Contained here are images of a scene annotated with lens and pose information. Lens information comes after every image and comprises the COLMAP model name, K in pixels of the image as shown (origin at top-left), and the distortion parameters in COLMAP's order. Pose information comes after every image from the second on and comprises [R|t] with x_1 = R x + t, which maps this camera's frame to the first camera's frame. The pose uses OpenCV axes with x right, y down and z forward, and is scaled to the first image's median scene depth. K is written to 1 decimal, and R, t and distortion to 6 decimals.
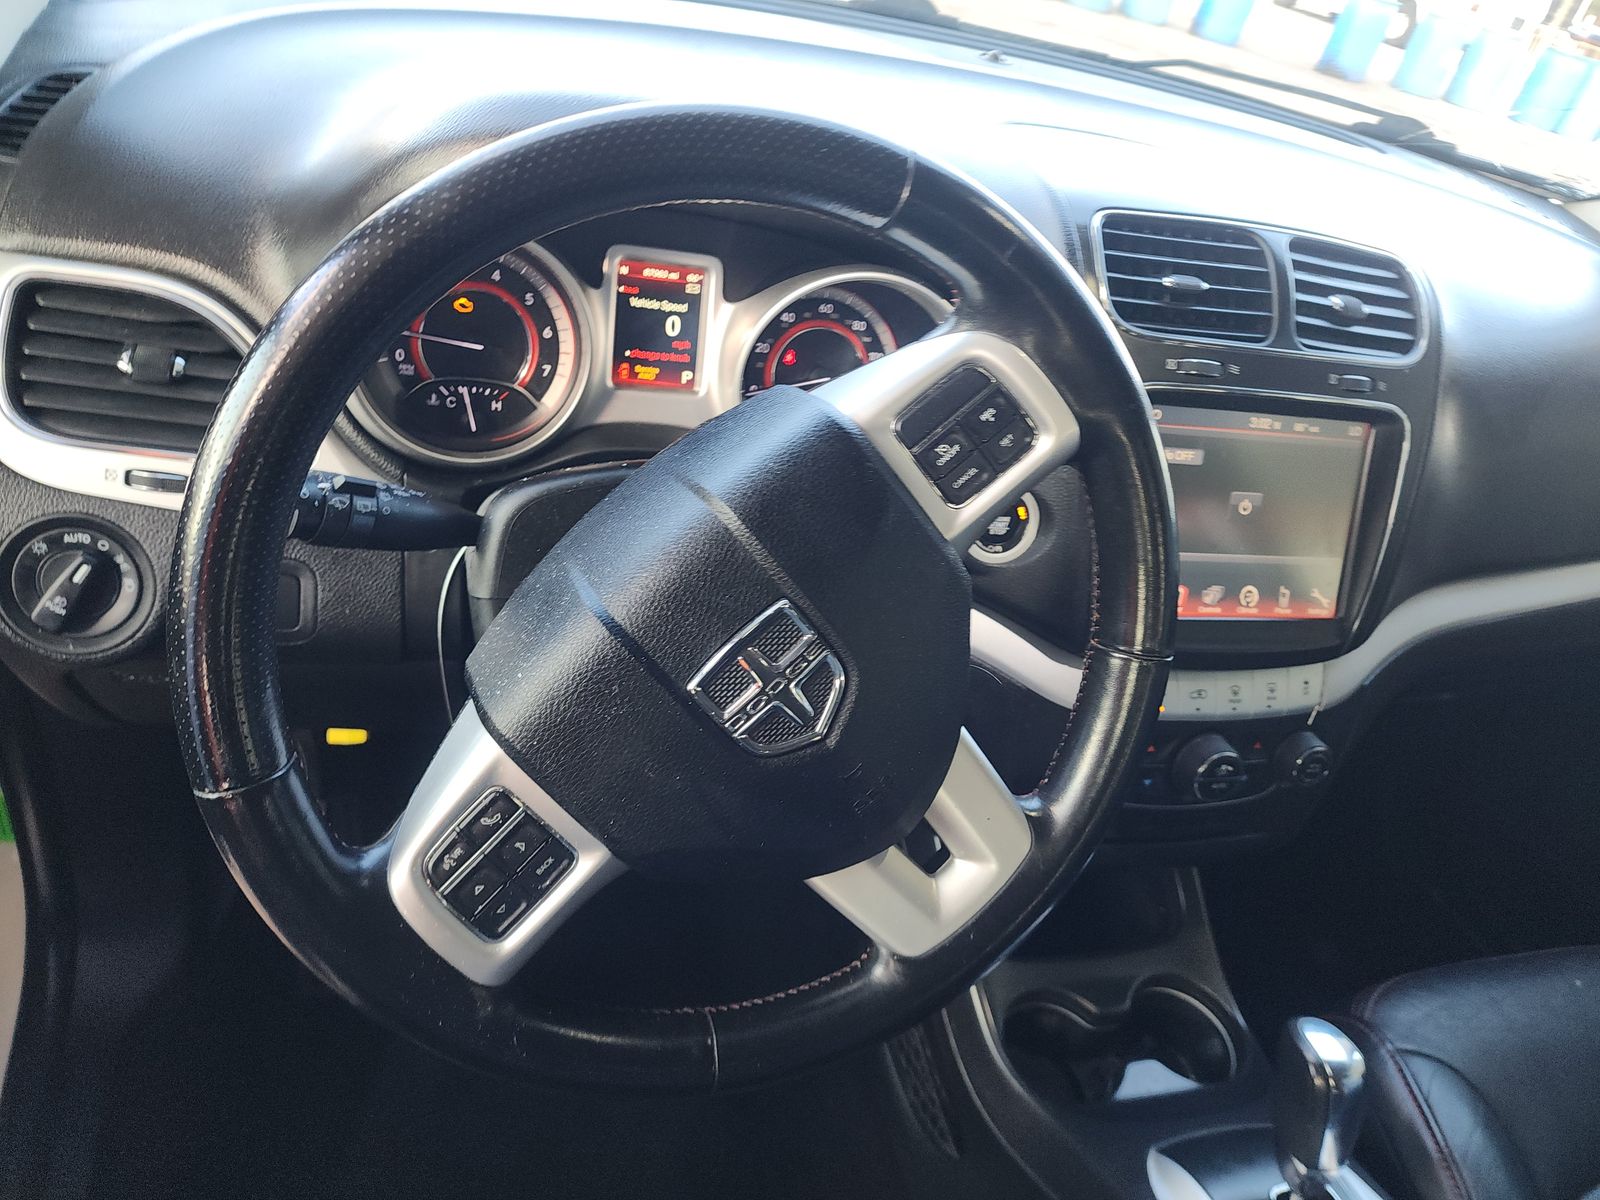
lens RADIAL K [[1063.2, 0, 801.0], [0, 1063.2, 633.4], [0, 0, 1]] dist [0.003472, 0.000163]
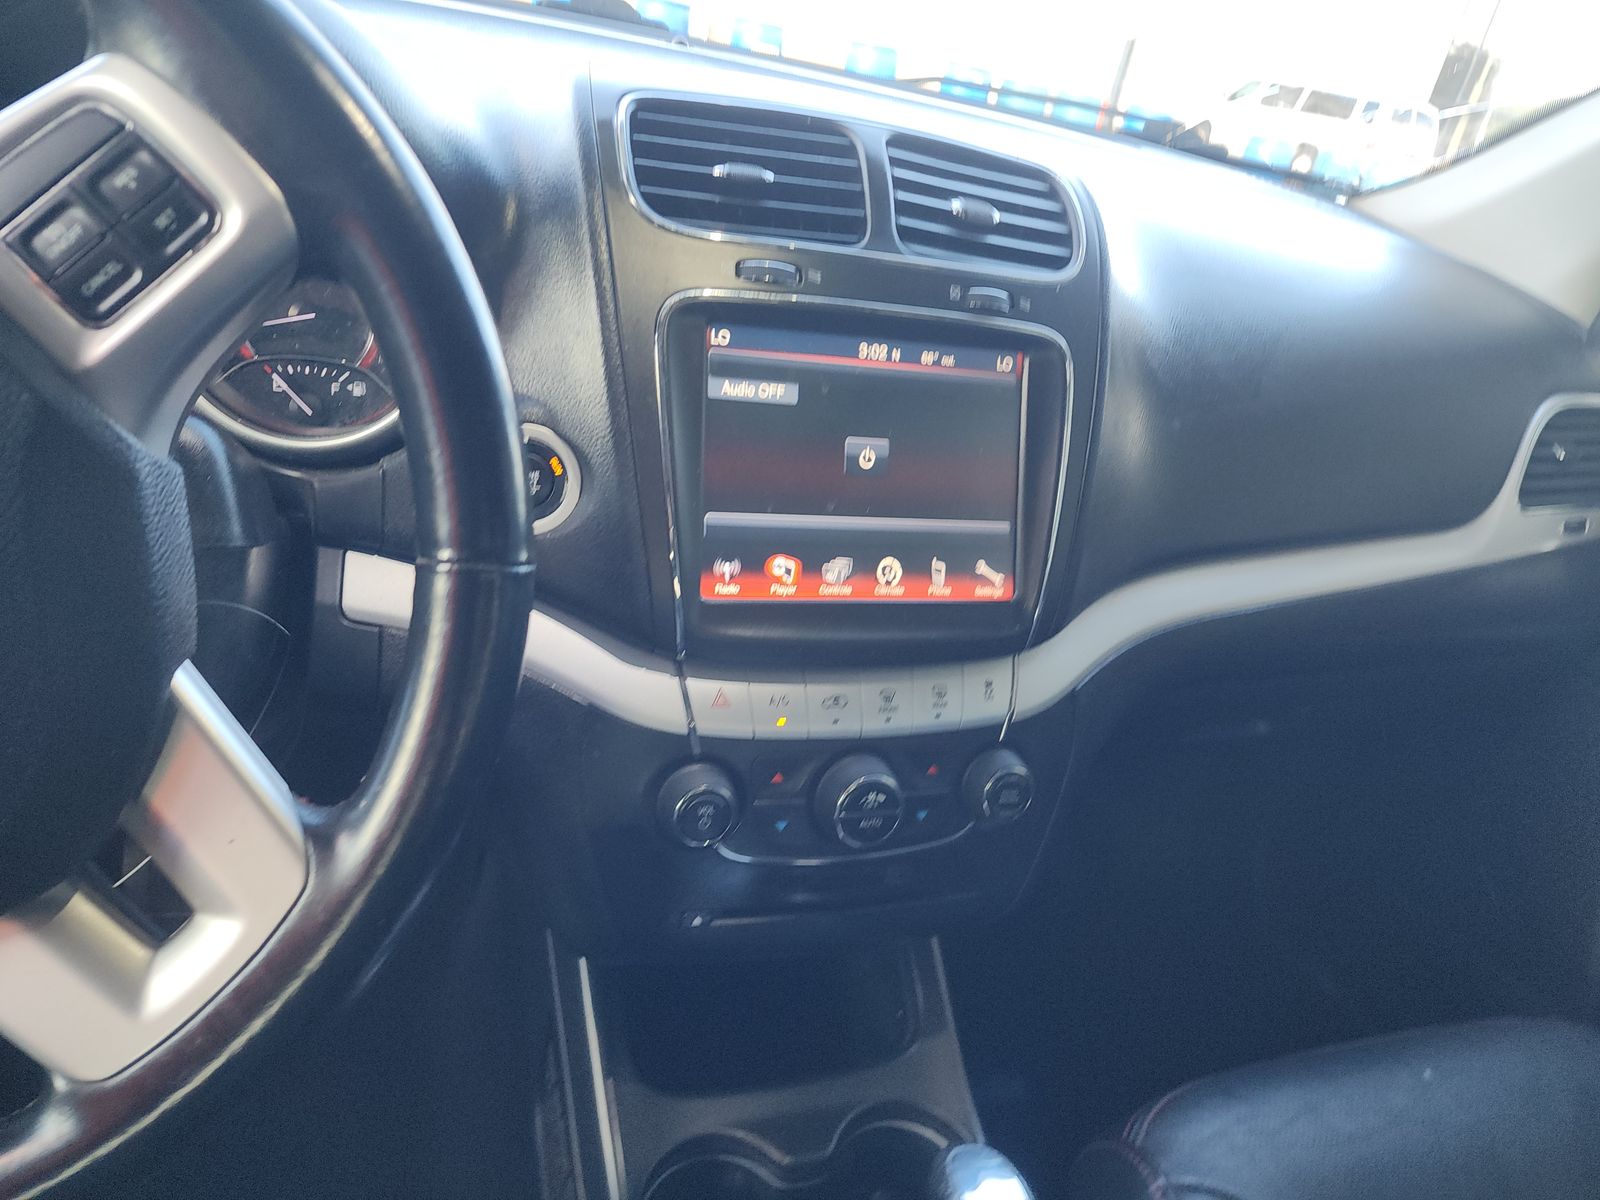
lens RADIAL K [[1097.8, 0, 804.5], [0, 1097.8, 593.1], [0, 0, 1]] dist [0.042698, -0.035947]
pose [[0.997594, -0.049696, 0.048331, 0.553780], [0.056555, 0.986629, -0.152855, 0.173059], [-0.040088, 0.155221, 0.987066, 0.363305]]
